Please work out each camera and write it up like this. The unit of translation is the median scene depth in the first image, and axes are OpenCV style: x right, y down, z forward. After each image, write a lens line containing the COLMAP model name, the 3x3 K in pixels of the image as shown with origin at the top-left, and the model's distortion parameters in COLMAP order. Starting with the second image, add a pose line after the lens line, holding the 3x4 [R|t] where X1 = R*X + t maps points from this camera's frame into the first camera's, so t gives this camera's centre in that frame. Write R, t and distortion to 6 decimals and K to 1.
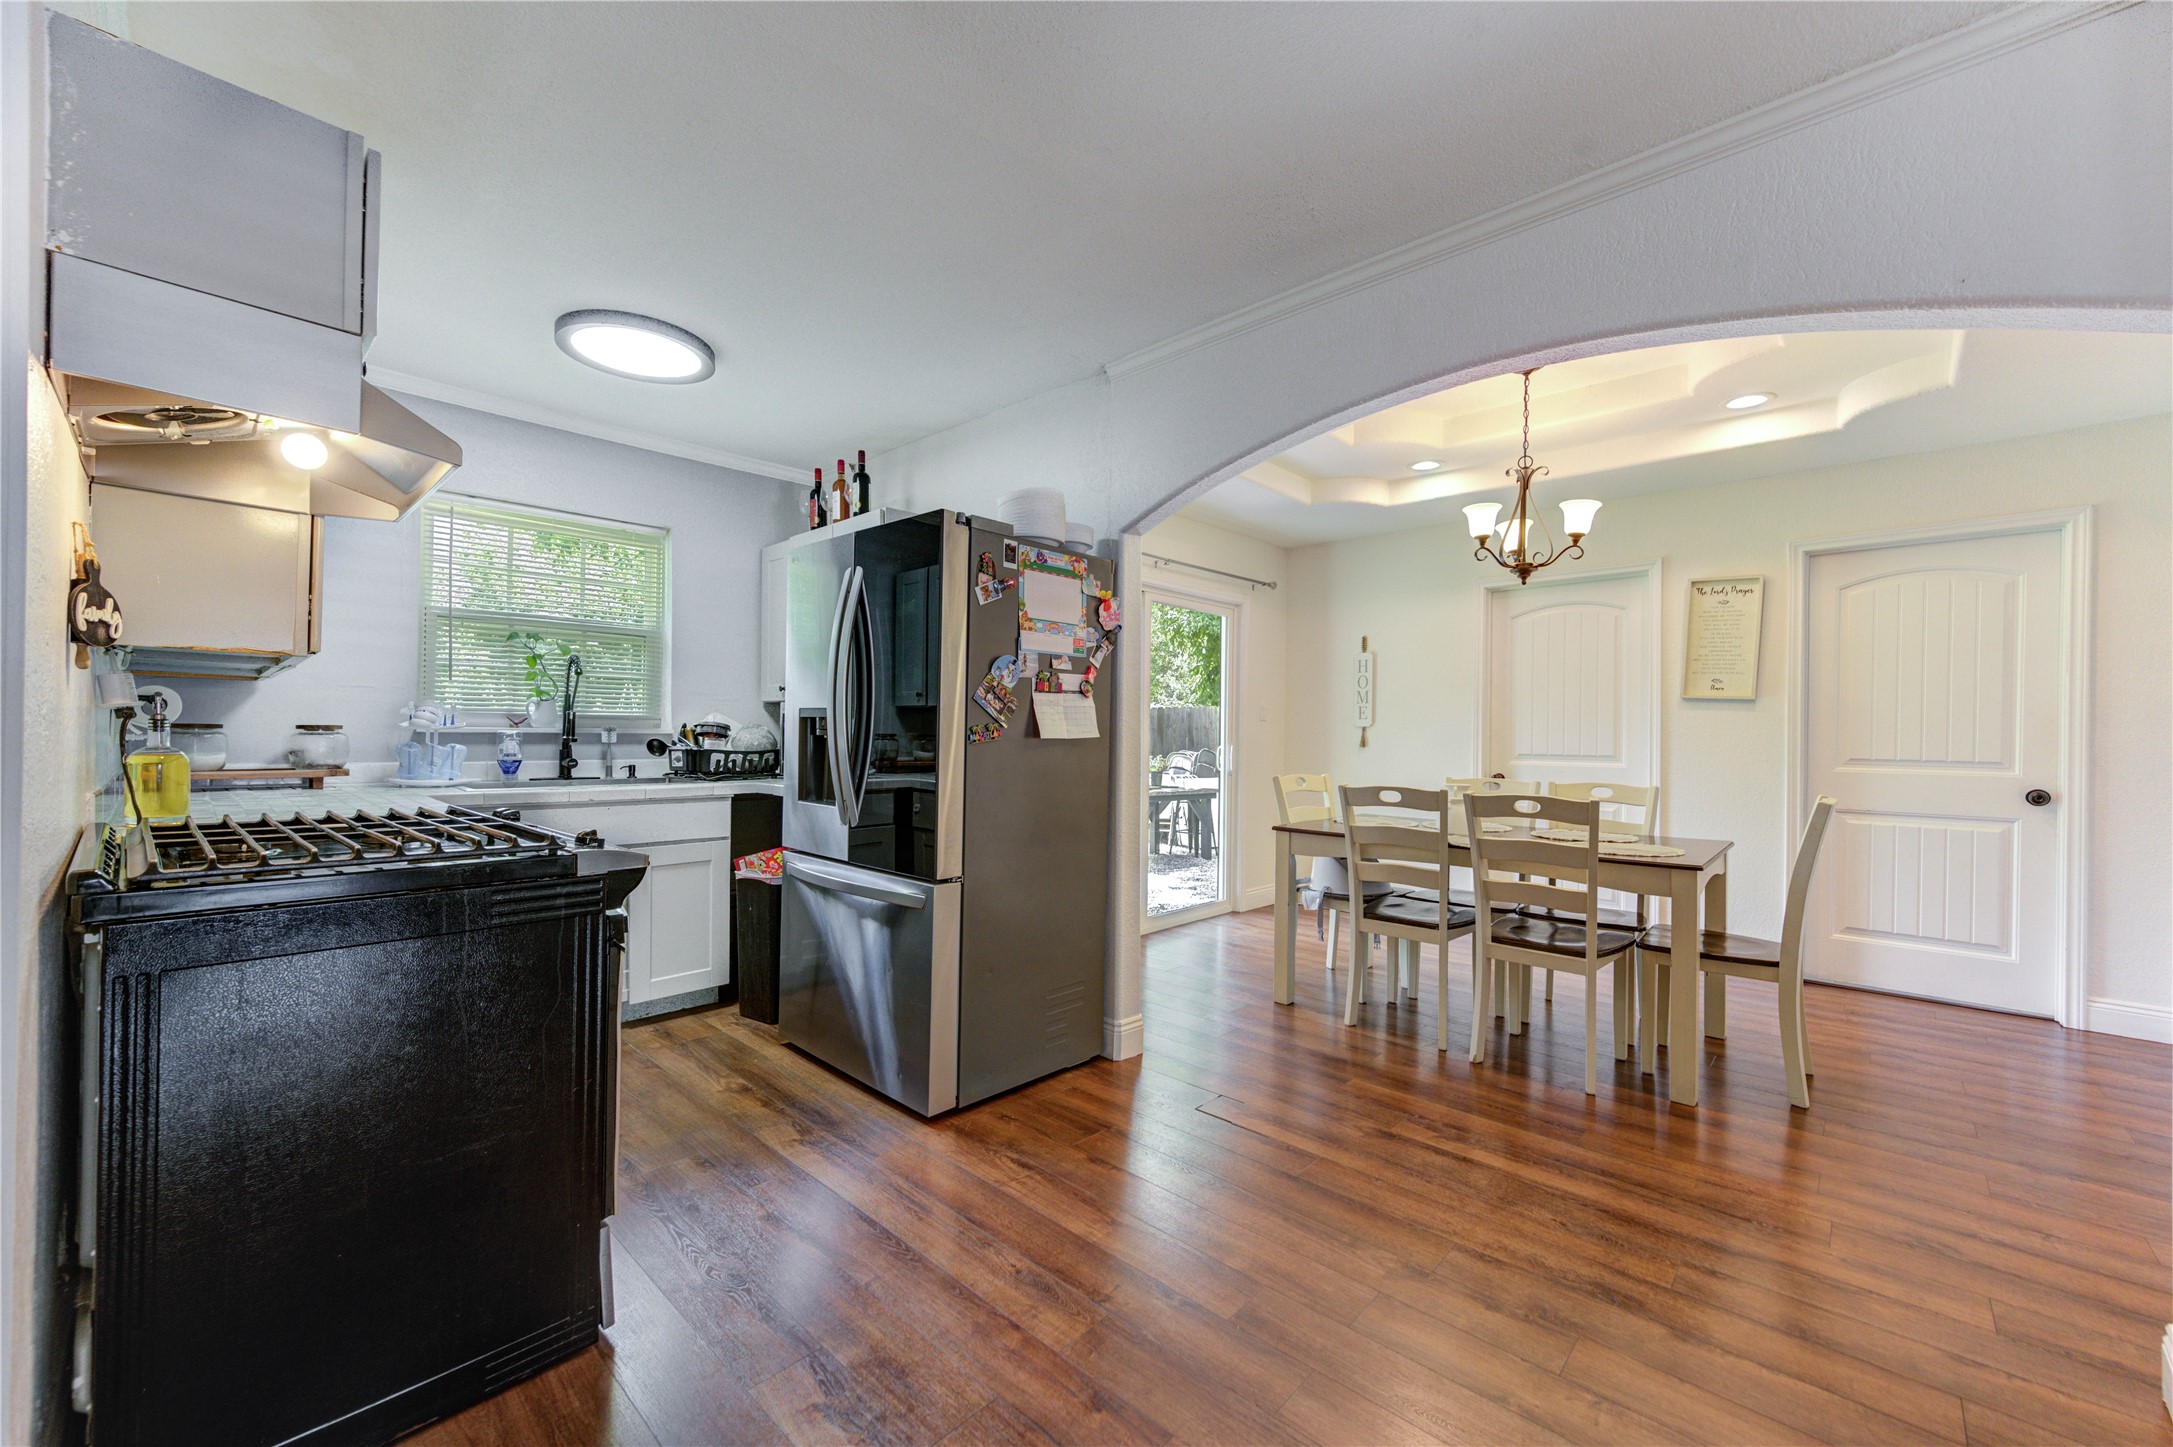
lens RADIAL K [[856.2, 0, 1092.2], [0, 856.2, 734.5], [0, 0, 1]] dist [0.000197, 0.001984]
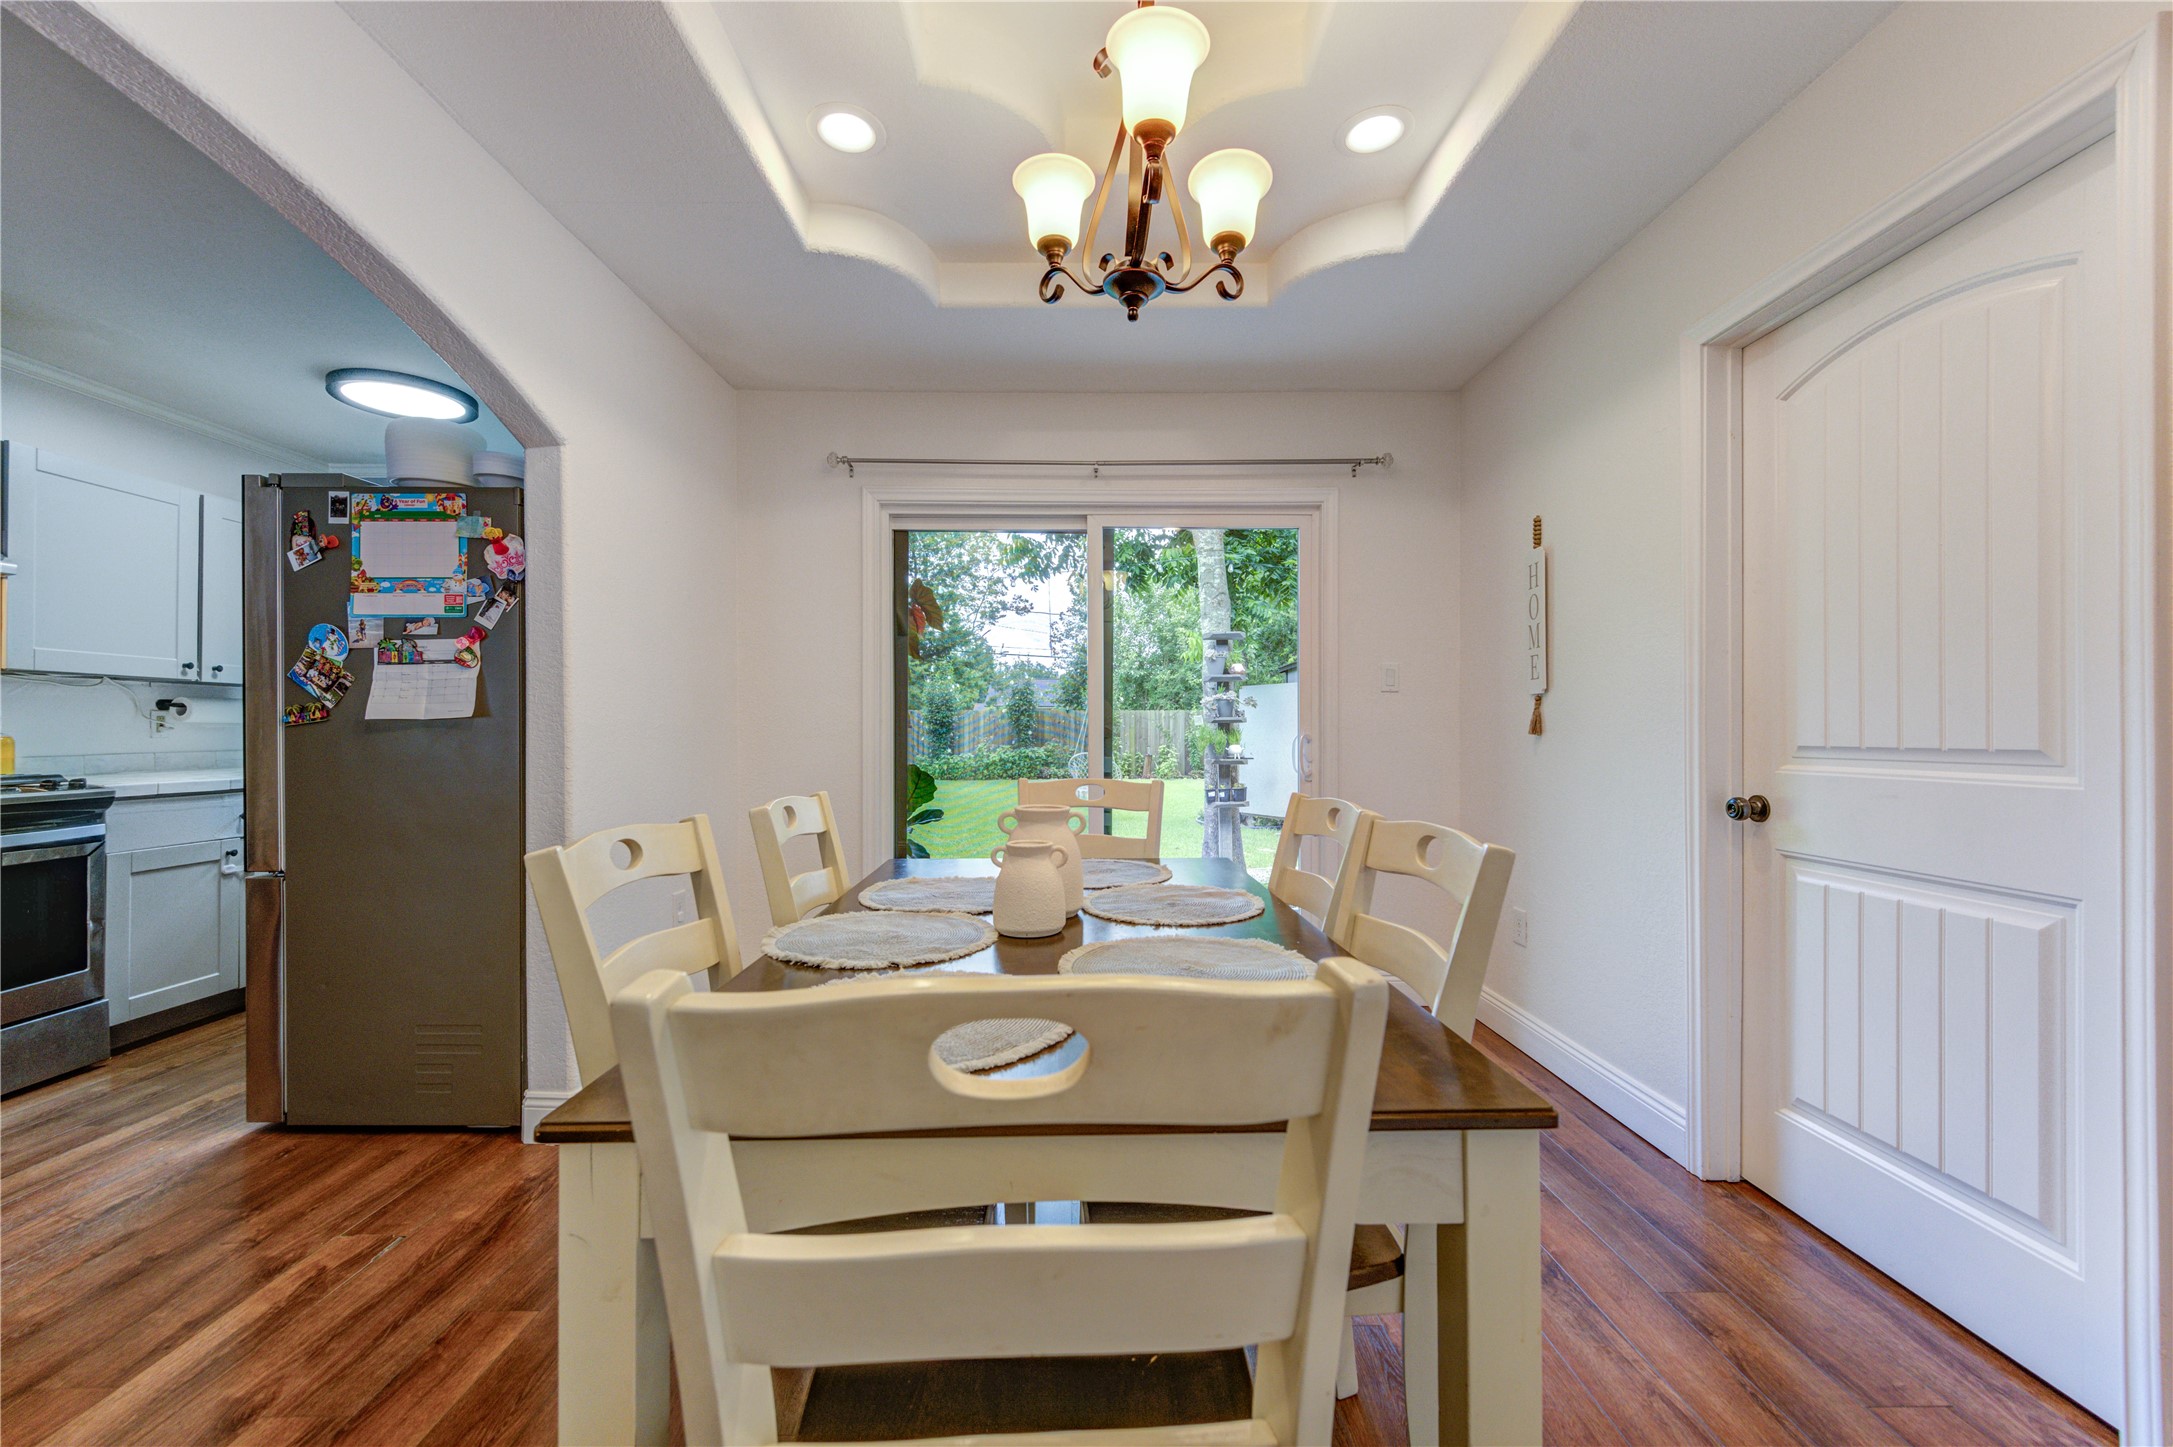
lens RADIAL K [[856.2, 0, 1102.3], [0, 856.2, 731.6], [0, 0, 1]] dist [0.000197, 0.001984]
pose [[0.684873, -0.011813, -0.728566, 0.969290], [0.009244, 0.999929, -0.007524, 0.027795], [0.728603, -0.001582, 0.684934, 0.878854]]
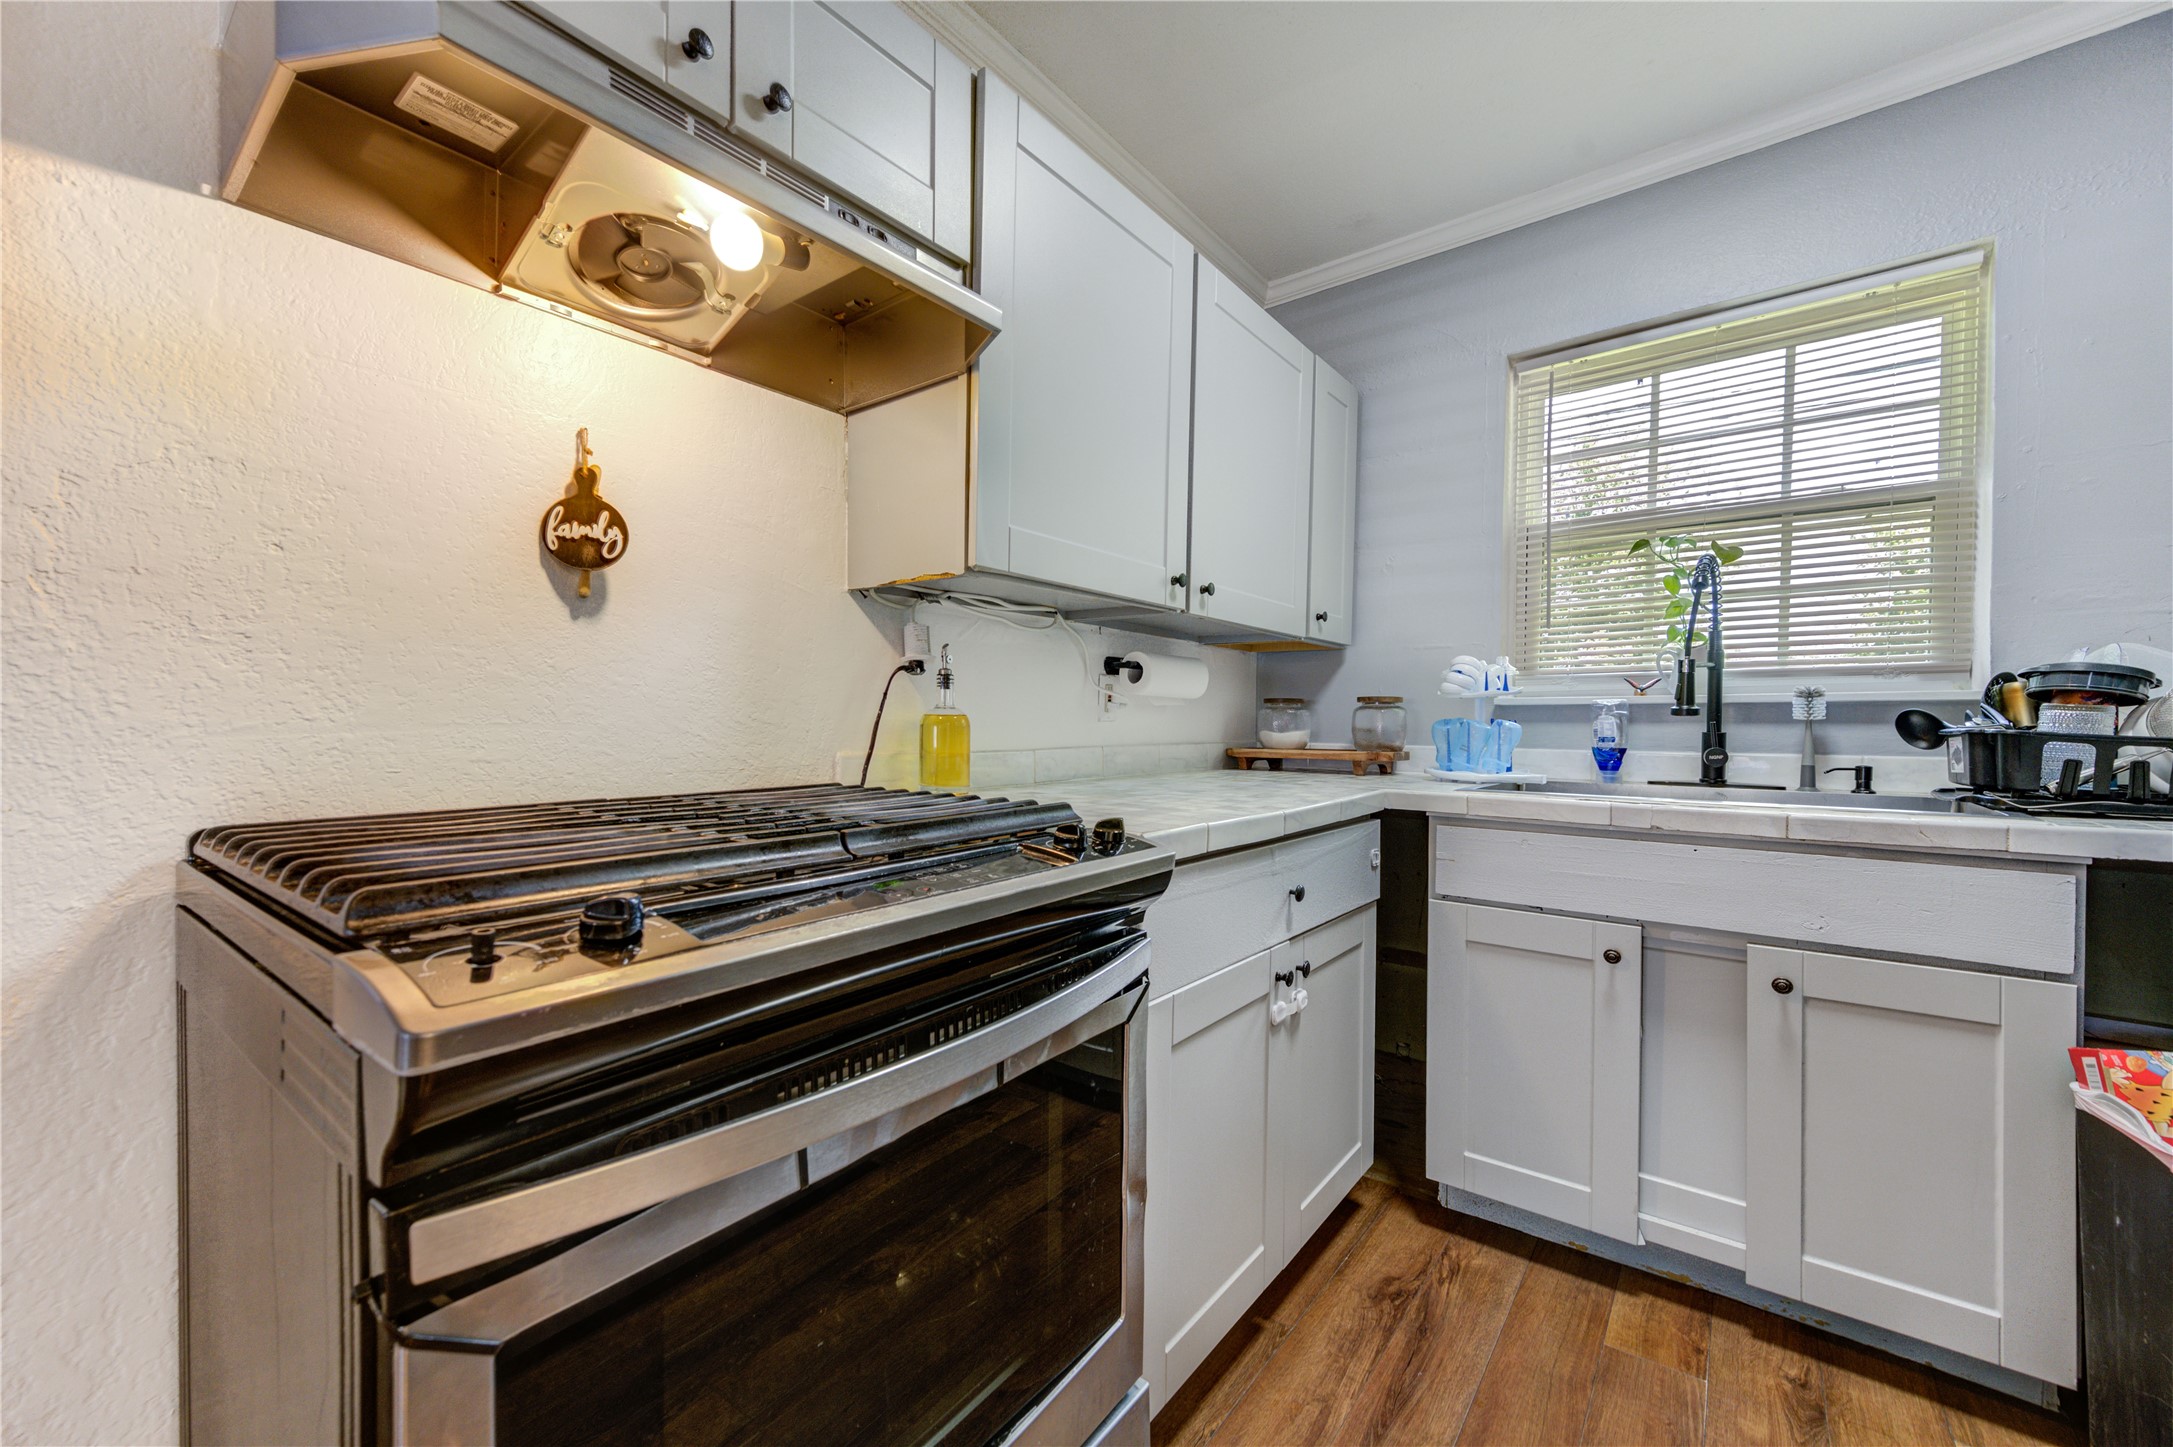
lens RADIAL K [[856.2, 0, 1101.2], [0, 856.2, 732.3], [0, 0, 1]] dist [0.000197, 0.001984]
pose [[0.096302, -0.002506, -0.995349, -0.125247], [-0.007303, 0.999968, -0.003225, 0.026530], [0.995325, 0.007579, 0.096281, 0.664428]]
